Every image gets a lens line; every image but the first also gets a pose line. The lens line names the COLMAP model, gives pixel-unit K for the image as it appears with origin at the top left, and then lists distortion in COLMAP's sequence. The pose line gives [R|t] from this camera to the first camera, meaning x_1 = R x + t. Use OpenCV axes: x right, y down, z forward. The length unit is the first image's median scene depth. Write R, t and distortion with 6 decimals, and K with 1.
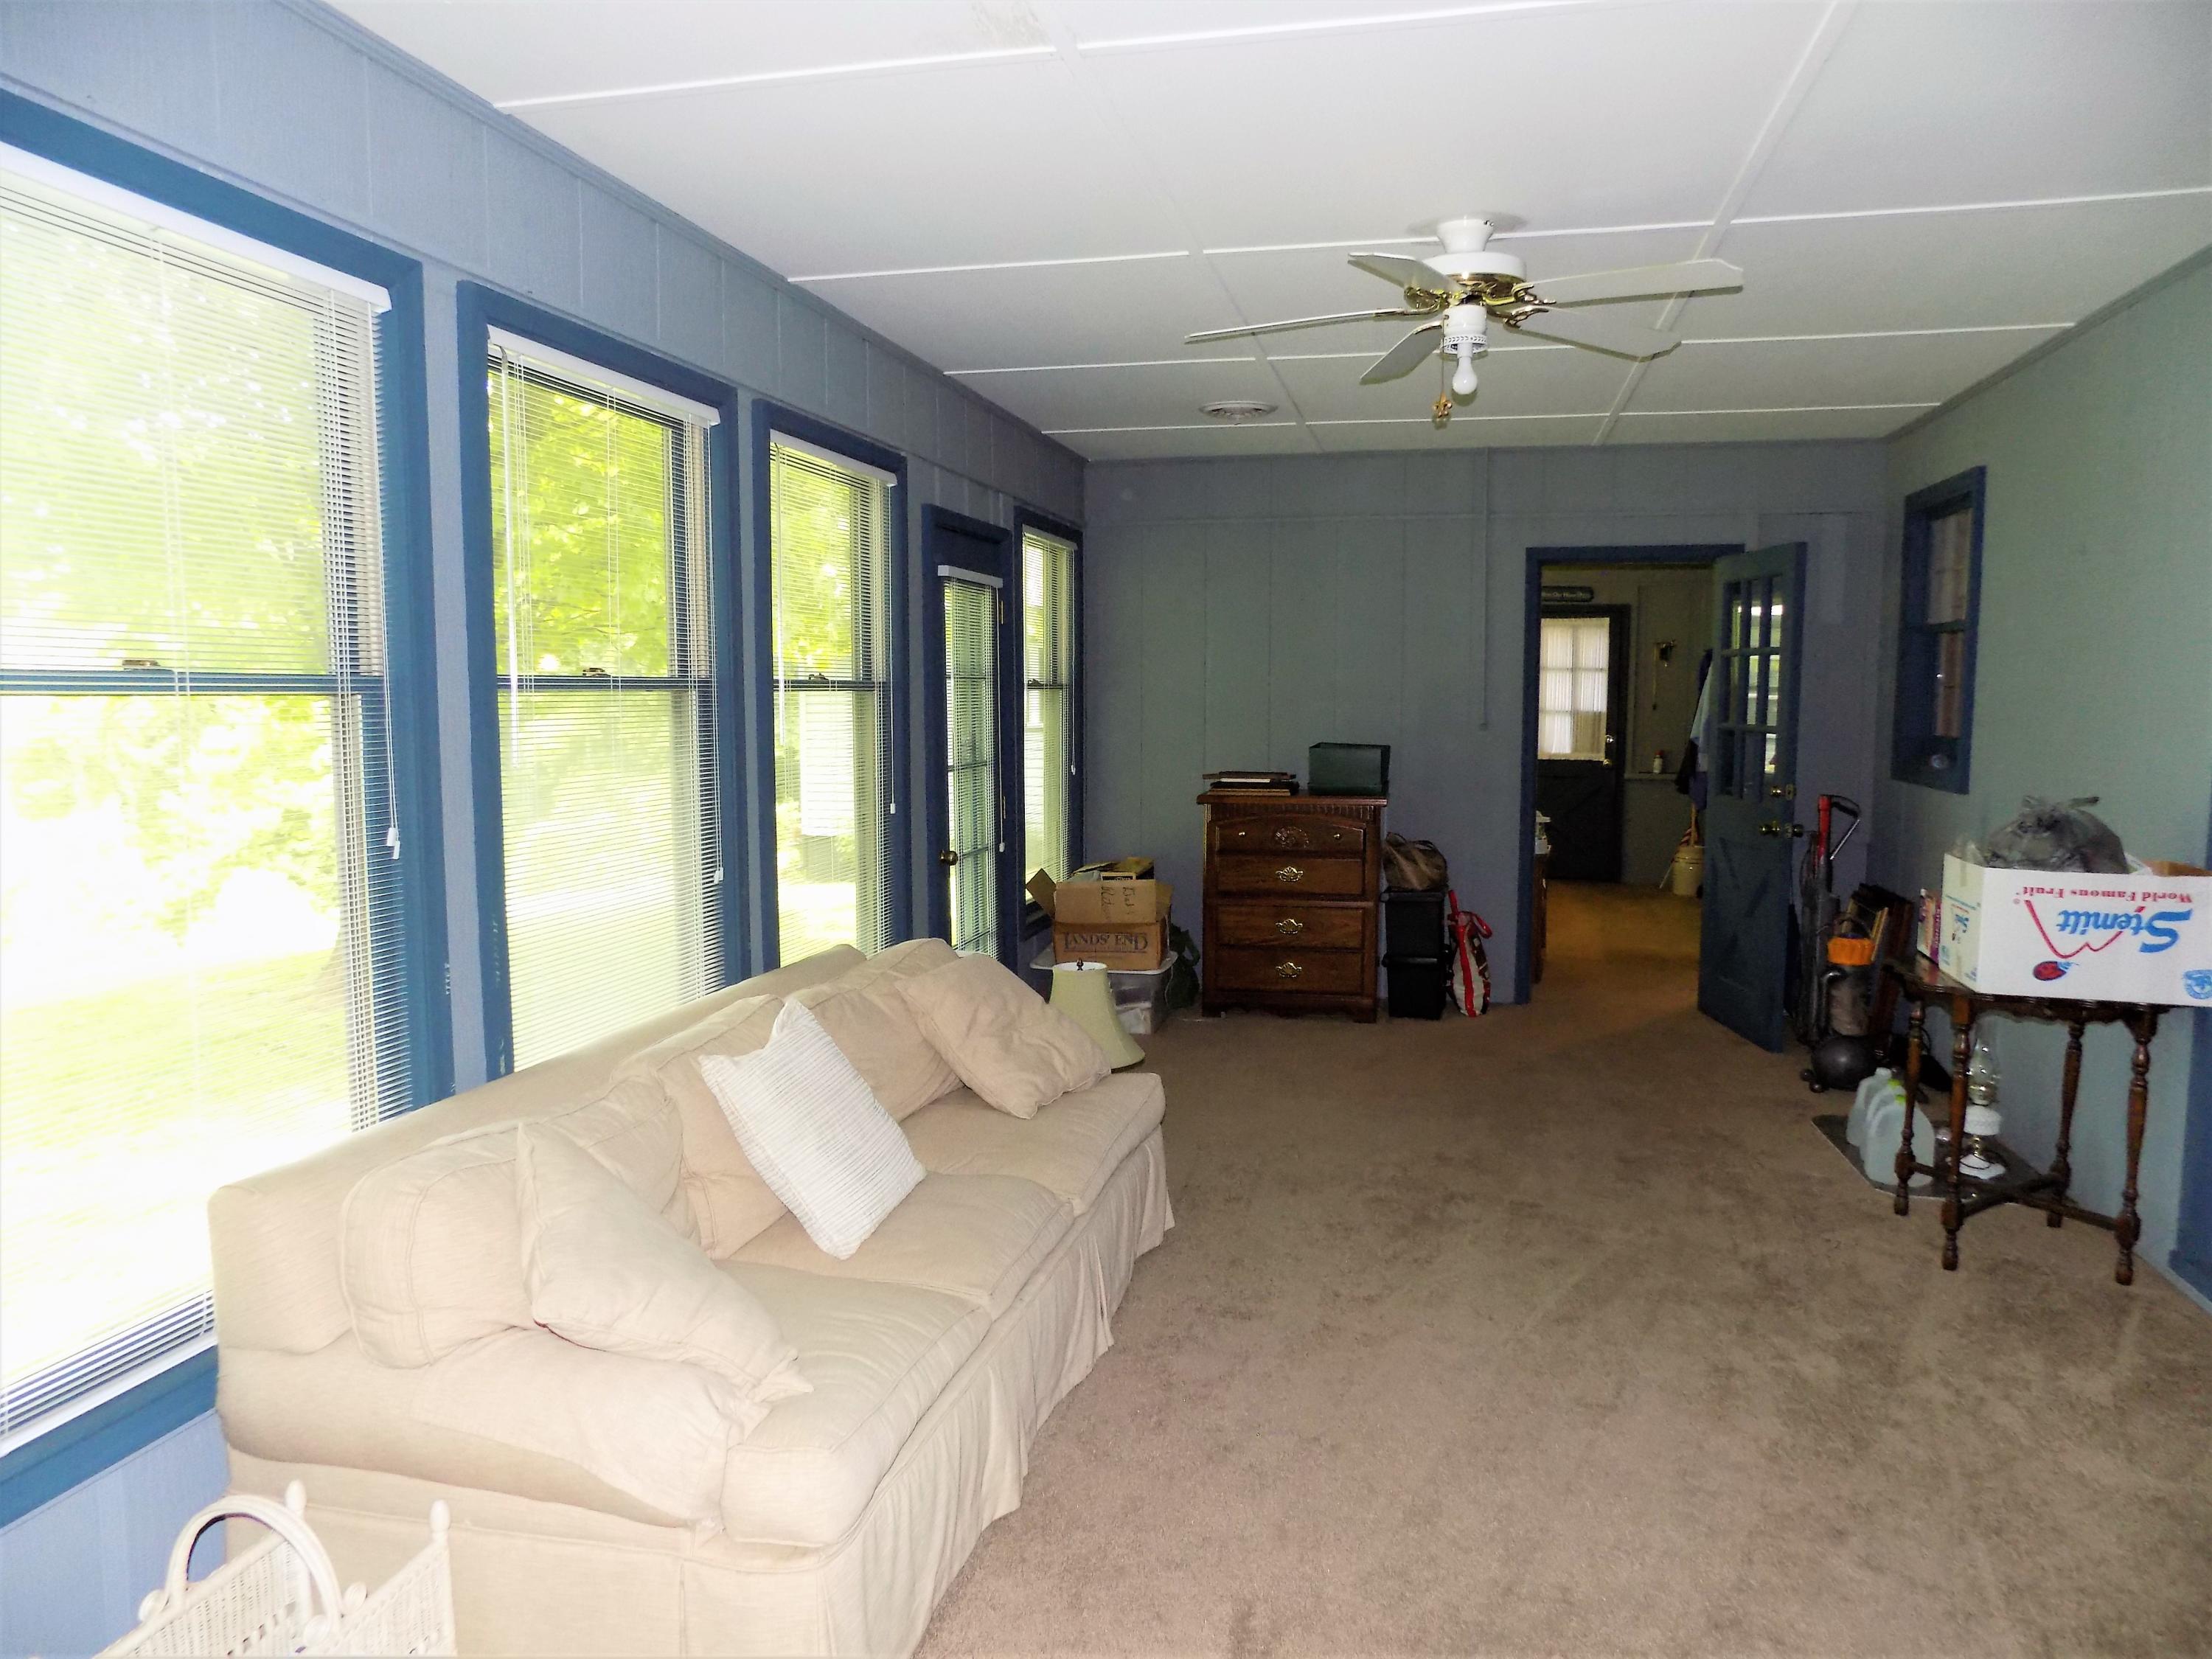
lens RADIAL K [[1508.9, 0, 1106.0], [0, 1508.9, 829.5], [0, 0, 1]] dist [0.000398, 0.001211]
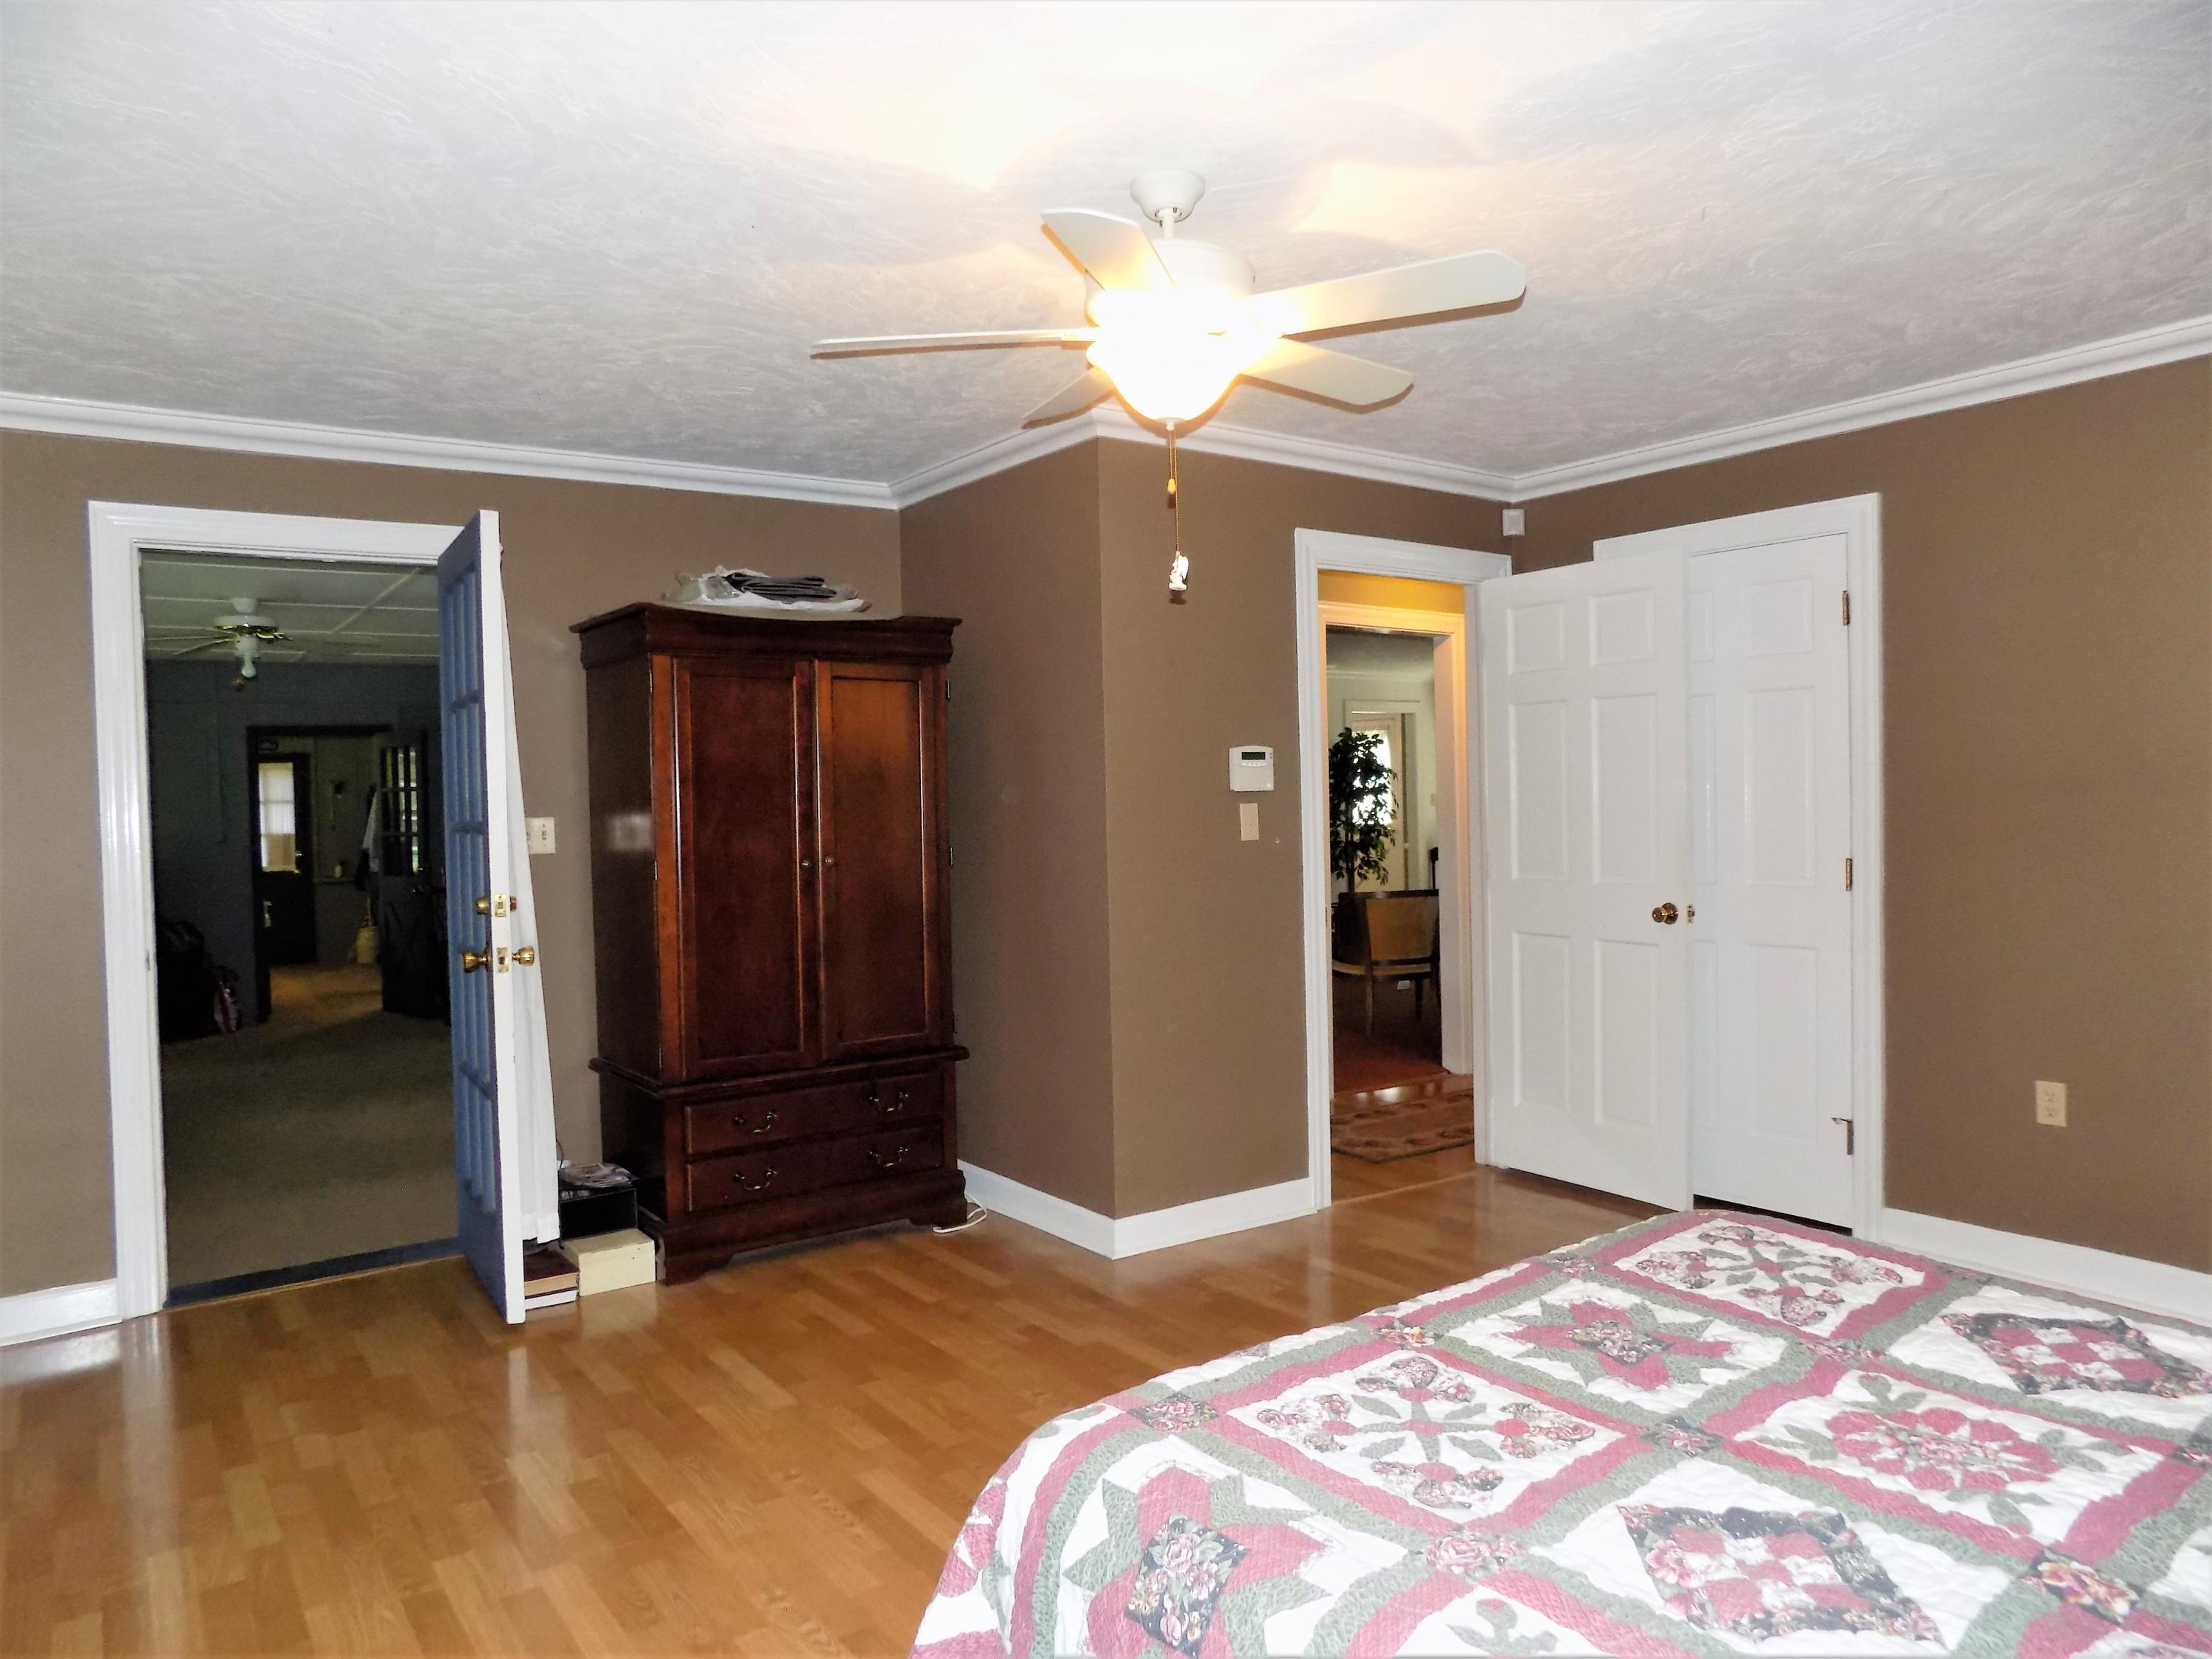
lens RADIAL K [[1508.9, 0, 1106.0], [0, 1508.9, 829.5], [0, 0, 1]] dist [0.000398, 0.001211]
pose [[0.672144, -0.034800, 0.739602, -0.232241], [0.095593, 0.994613, -0.040075, 0.054639], [-0.734224, 0.097637, 0.671850, -0.566327]]
